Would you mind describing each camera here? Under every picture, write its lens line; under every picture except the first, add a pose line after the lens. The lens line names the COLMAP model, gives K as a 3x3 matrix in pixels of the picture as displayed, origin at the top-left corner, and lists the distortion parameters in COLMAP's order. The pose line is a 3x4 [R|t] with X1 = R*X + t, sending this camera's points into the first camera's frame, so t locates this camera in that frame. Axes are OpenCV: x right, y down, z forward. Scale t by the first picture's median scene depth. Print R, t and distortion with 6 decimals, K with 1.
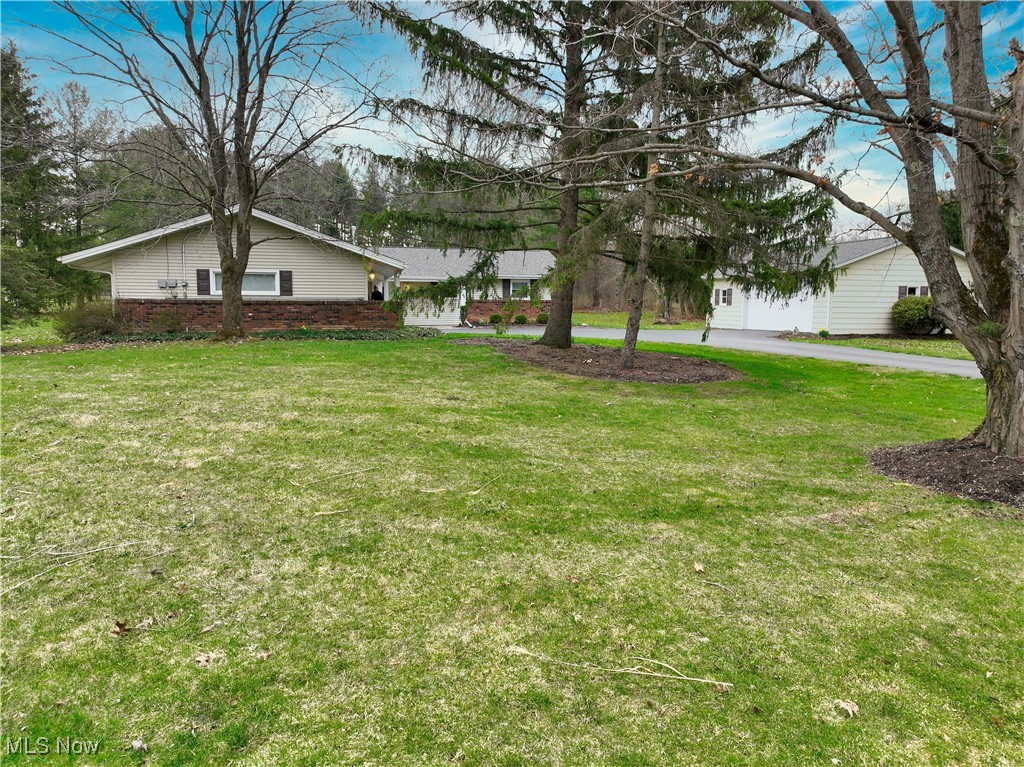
lens RADIAL K [[710.7, 0, 512.0], [0, 710.7, 383.5], [0, 0, 1]] dist [-0.000803, 0.000525]
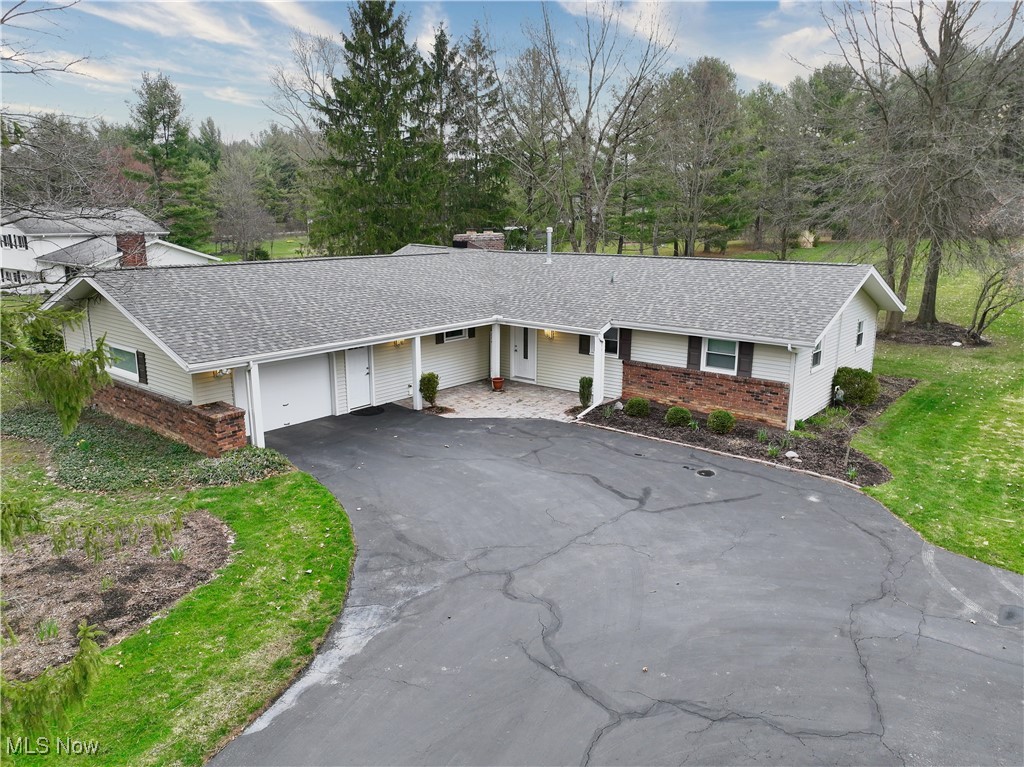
lens RADIAL K [[710.7, 0, 512.0], [0, 710.7, 383.5], [0, 0, 1]] dist [-0.000803, 0.000525]
pose [[0.570680, 0.176155, -0.802056, 0.450833], [-0.082772, 0.984086, 0.157240, -0.231716], [0.816990, -0.023346, 0.576179, 0.727291]]
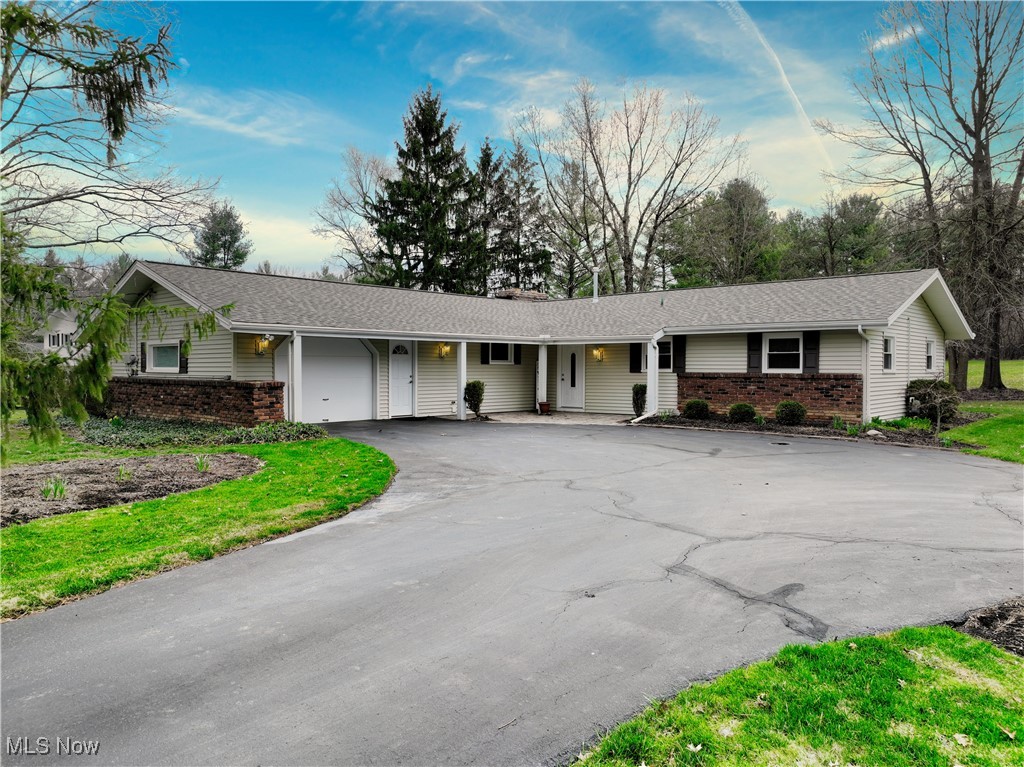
lens RADIAL K [[710.7, 0, 512.0], [0, 710.7, 383.5], [0, 0, 1]] dist [-0.000803, 0.000525]
pose [[0.530074, 0.009032, -0.847903, 0.429131], [-0.089971, 0.994898, -0.045648, -0.090602], [0.843165, 0.100484, 0.528182, 0.739753]]
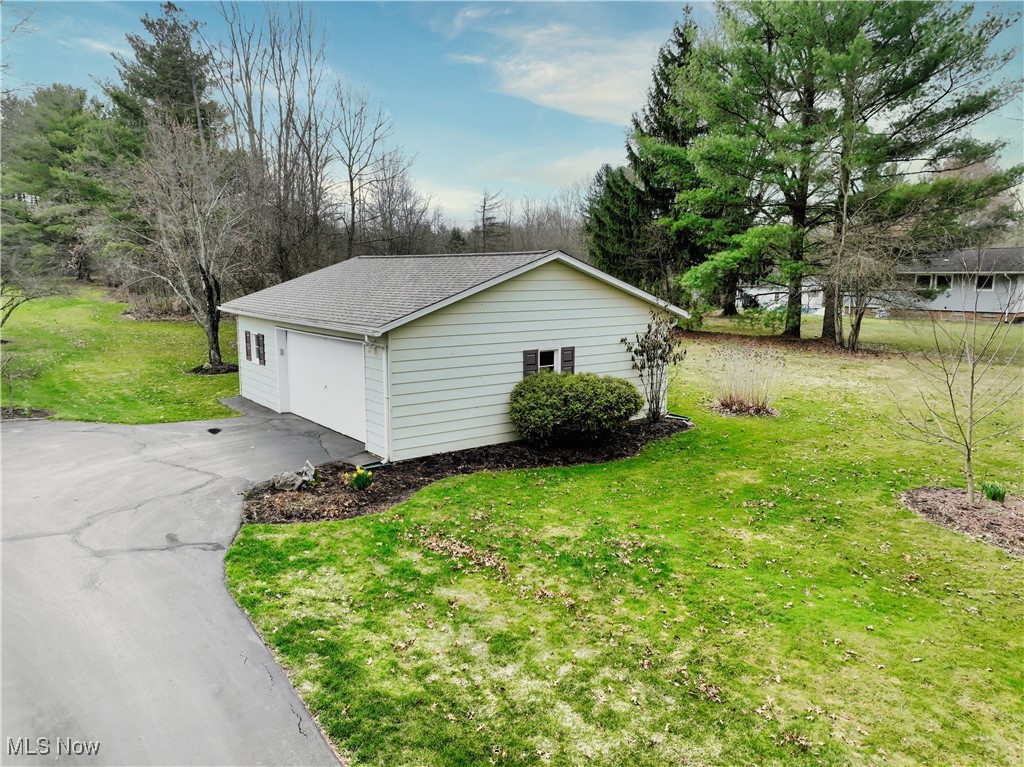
lens RADIAL K [[710.7, 0, 512.0], [0, 710.7, 383.5], [0, 0, 1]] dist [-0.000803, 0.000525]
pose [[0.931684, -0.058518, 0.358524, 0.346184], [0.040582, 0.997529, 0.057355, -0.143148], [-0.360995, -0.038887, 0.931757, 0.511858]]
